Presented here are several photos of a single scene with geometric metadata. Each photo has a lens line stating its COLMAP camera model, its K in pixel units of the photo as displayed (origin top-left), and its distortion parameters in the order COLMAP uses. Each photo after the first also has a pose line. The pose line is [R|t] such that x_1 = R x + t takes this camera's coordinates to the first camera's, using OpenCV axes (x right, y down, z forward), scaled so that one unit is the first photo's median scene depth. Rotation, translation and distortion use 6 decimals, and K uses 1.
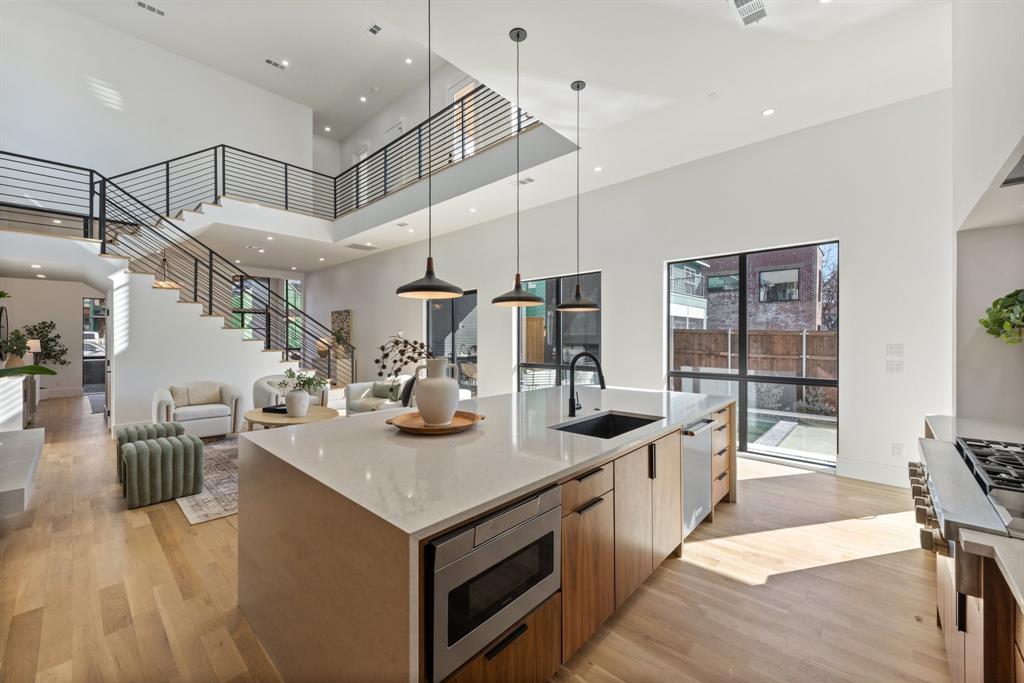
lens RADIAL K [[397.9, 0, 514.3], [0, 397.9, 335.6], [0, 0, 1]] dist [0.019592, -0.008649]
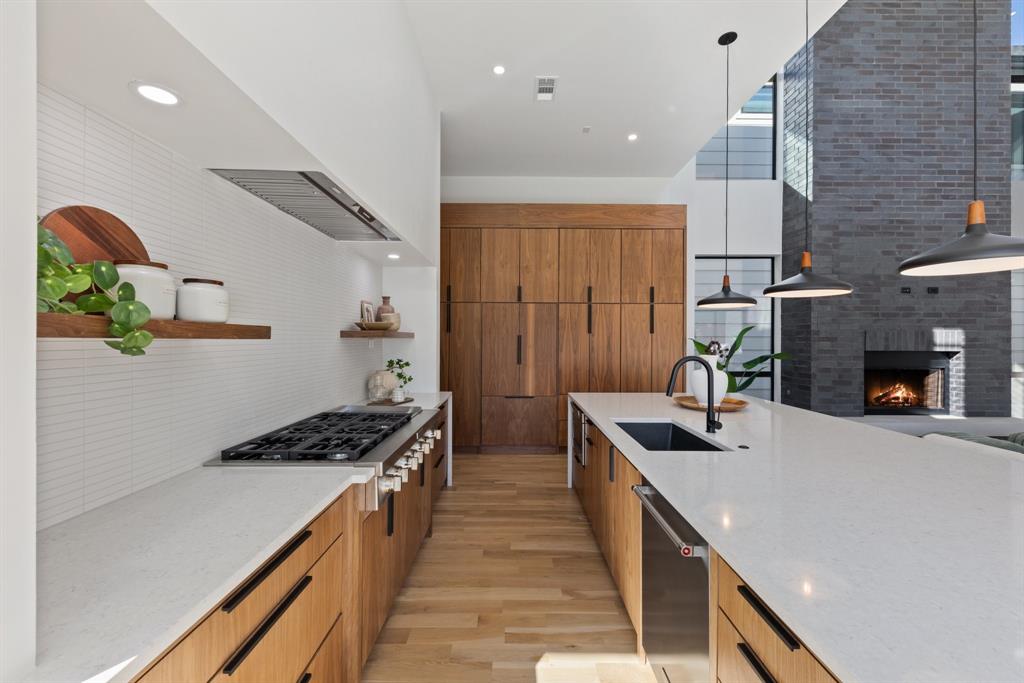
lens RADIAL K [[397.9, 0, 514.3], [0, 397.9, 335.6], [0, 0, 1]] dist [0.019592, -0.008649]
pose [[-0.729037, -0.006218, -0.684446, 0.675873], [-0.002269, 0.999975, -0.006668, 0.005236], [0.684470, -0.003309, -0.729033, 0.877778]]
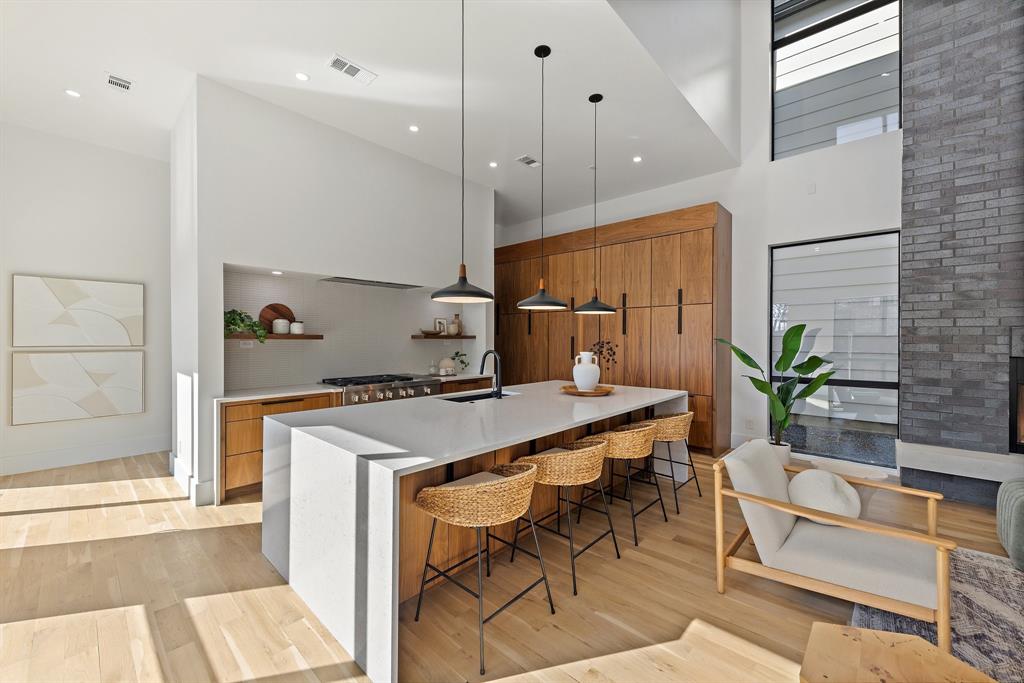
lens RADIAL K [[397.9, 0, 514.3], [0, 397.9, 335.6], [0, 0, 1]] dist [0.019592, -0.008649]
pose [[-0.999825, -0.000432, -0.018682, 0.083751], [-0.000280, 0.999967, -0.008164, 0.004855], [0.018685, -0.008157, -0.999792, 1.528751]]
